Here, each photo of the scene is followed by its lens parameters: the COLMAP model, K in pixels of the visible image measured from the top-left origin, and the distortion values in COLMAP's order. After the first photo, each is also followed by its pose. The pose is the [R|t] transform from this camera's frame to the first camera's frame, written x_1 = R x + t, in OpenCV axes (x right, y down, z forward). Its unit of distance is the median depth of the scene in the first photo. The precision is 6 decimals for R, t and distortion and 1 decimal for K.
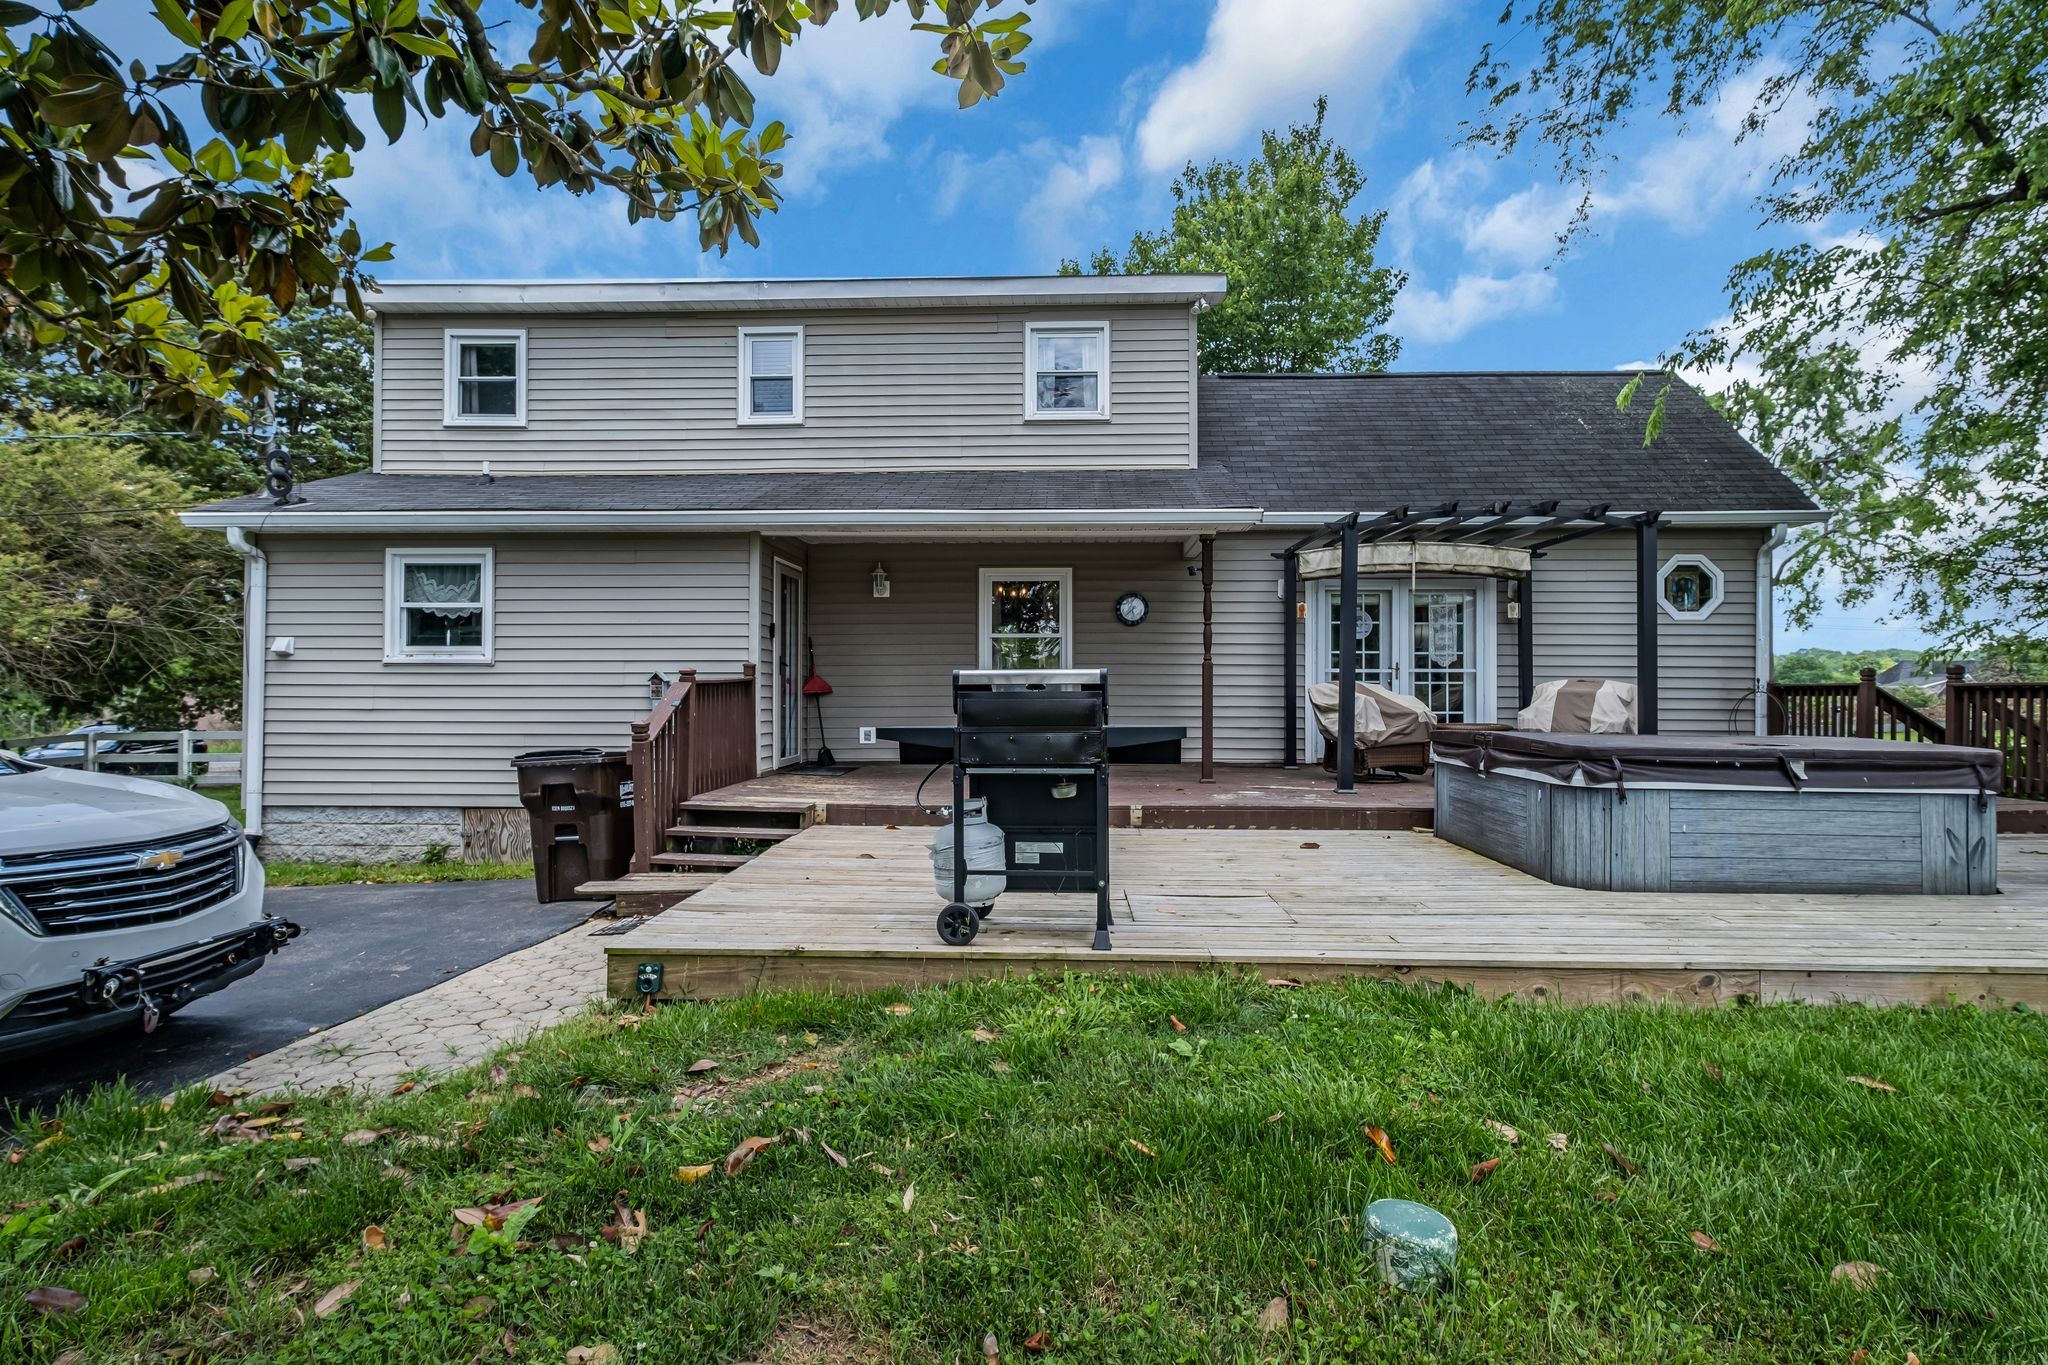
lens RADIAL K [[1050.6, 0, 1014.7], [0, 1050.6, 678.0], [0, 0, 1]] dist [-0.000415, 0.000064]
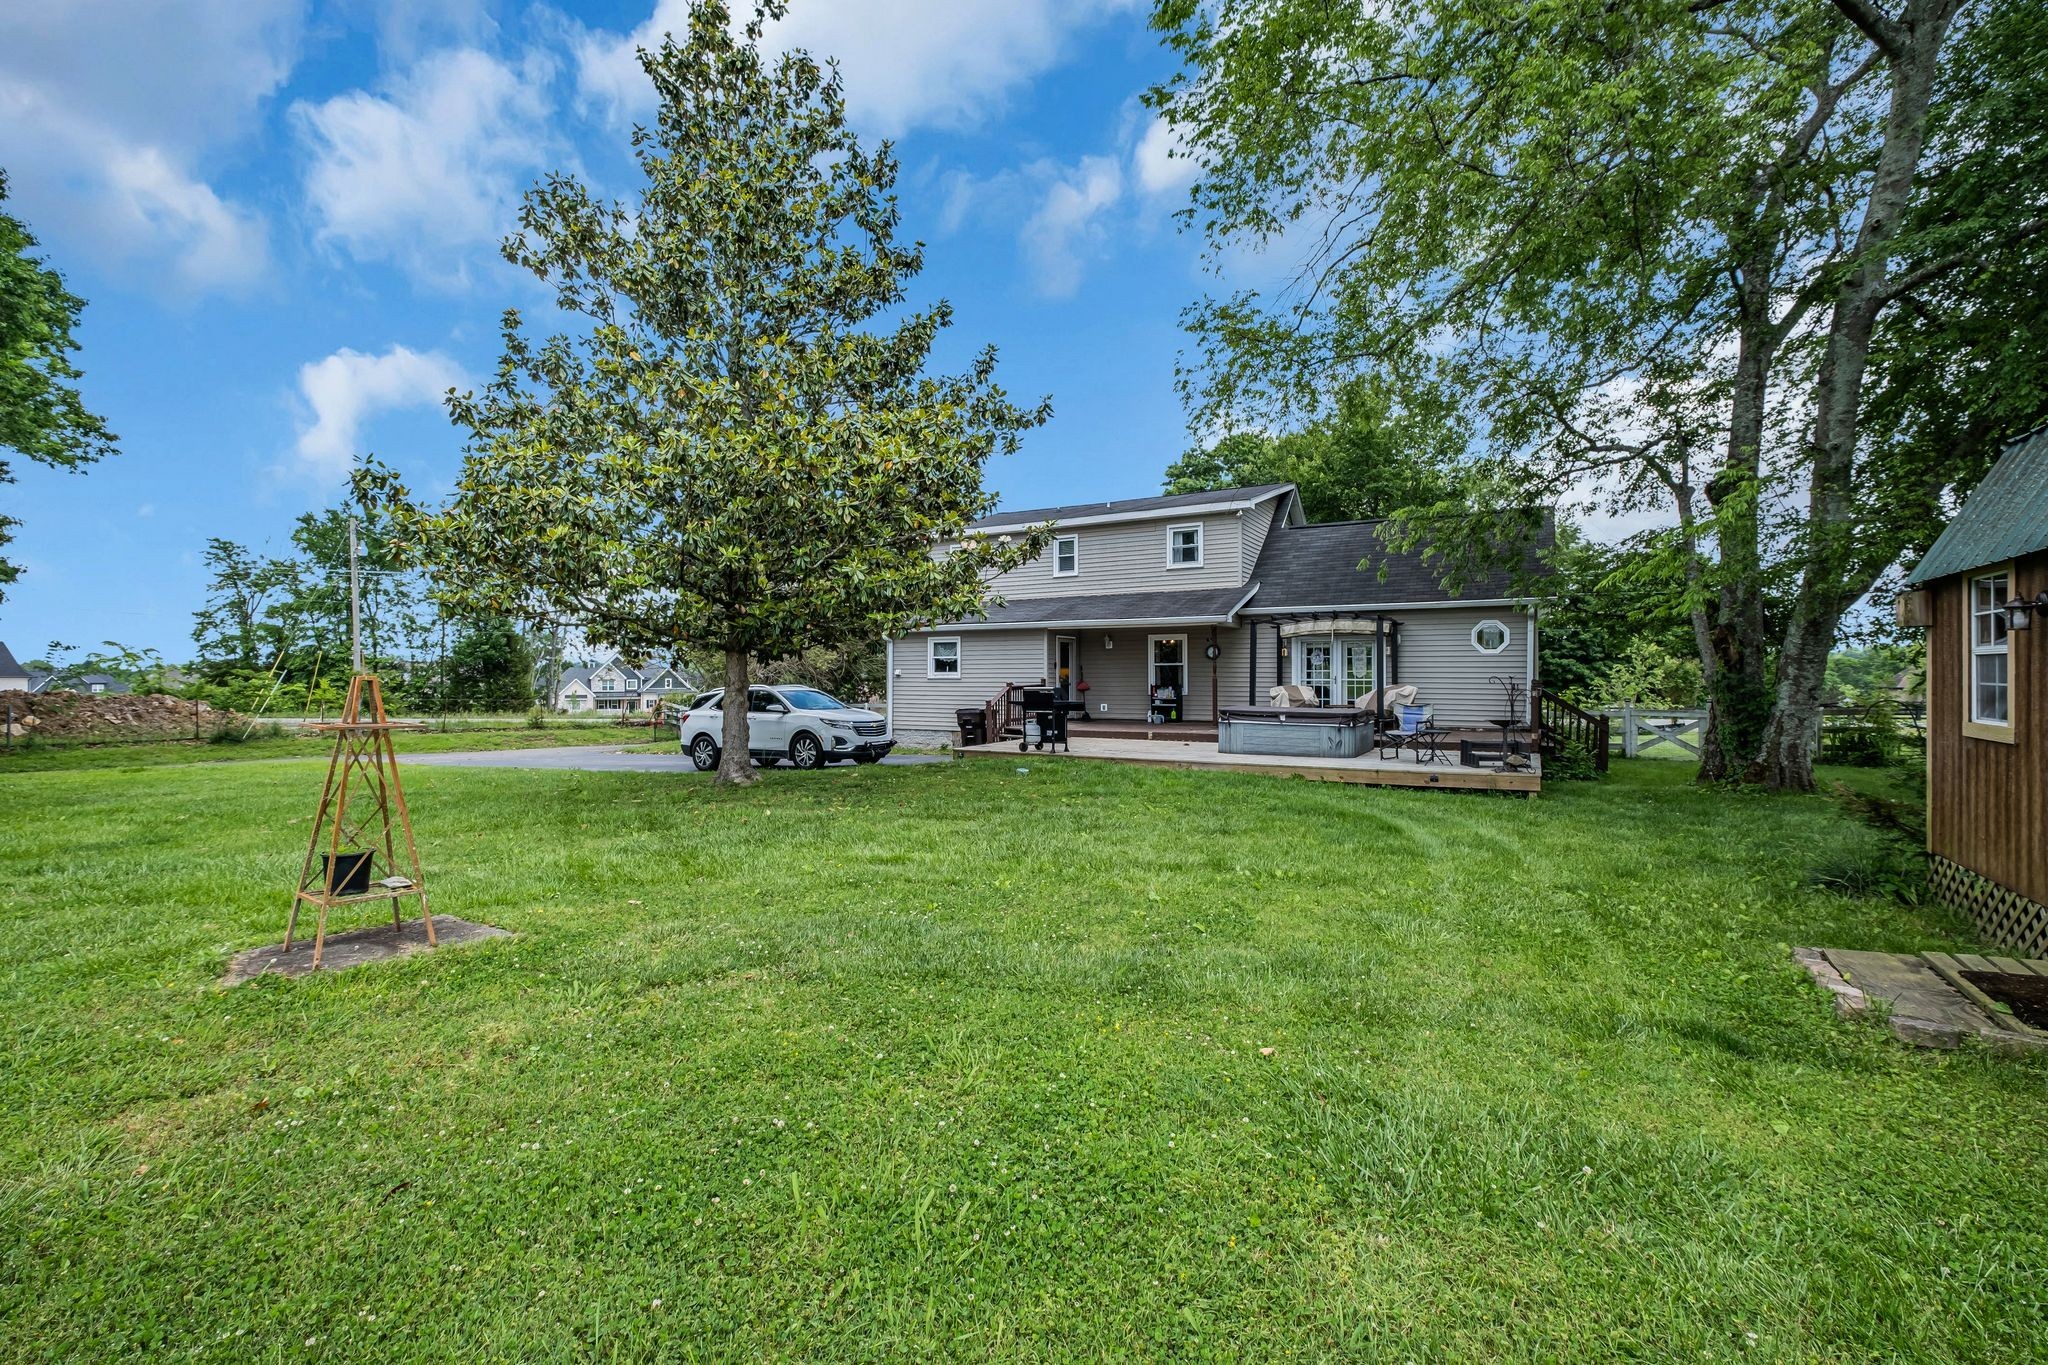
lens RADIAL K [[905.1, 0, 1029.1], [0, 905.1, 691.7], [0, 0, 1]] dist [0.000936, -0.004798]
pose [[0.889027, 0.006093, -0.457813, 0.746590], [0.005943, 0.999674, 0.024846, -0.036686], [0.457815, -0.024809, 0.888701, -1.024850]]
